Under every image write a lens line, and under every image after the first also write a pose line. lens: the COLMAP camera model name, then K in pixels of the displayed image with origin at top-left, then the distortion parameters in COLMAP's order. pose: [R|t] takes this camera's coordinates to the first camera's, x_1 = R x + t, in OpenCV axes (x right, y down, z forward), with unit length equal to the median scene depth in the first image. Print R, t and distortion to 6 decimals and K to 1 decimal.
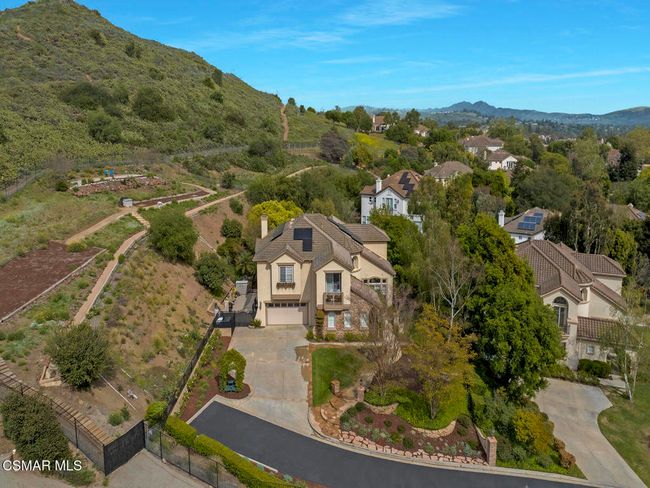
lens RADIAL K [[455.5, 0, 324.2], [0, 455.5, 186.6], [0, 0, 1]] dist [-0.017410, 0.003379]
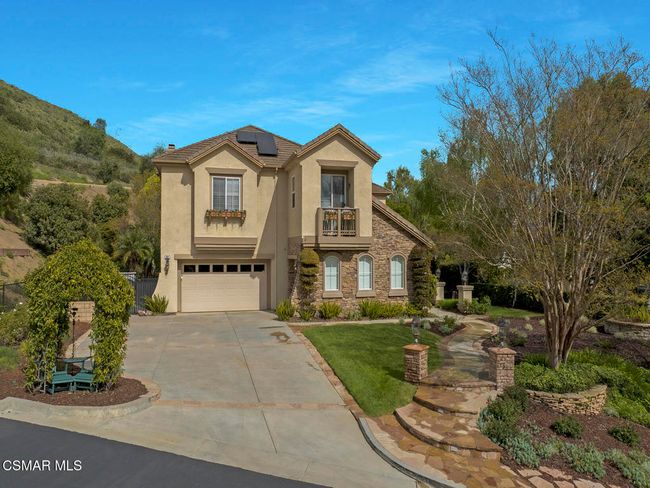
lens RADIAL K [[454.4, 0, 325.0], [0, 454.4, 244.0], [0, 0, 1]] dist [-0.020940, 0.001742]
pose [[0.972369, 0.010550, 0.233212, -0.093471], [0.021761, 0.990533, -0.135540, 0.310922], [-0.232434, 0.136870, 0.962934, 0.530293]]
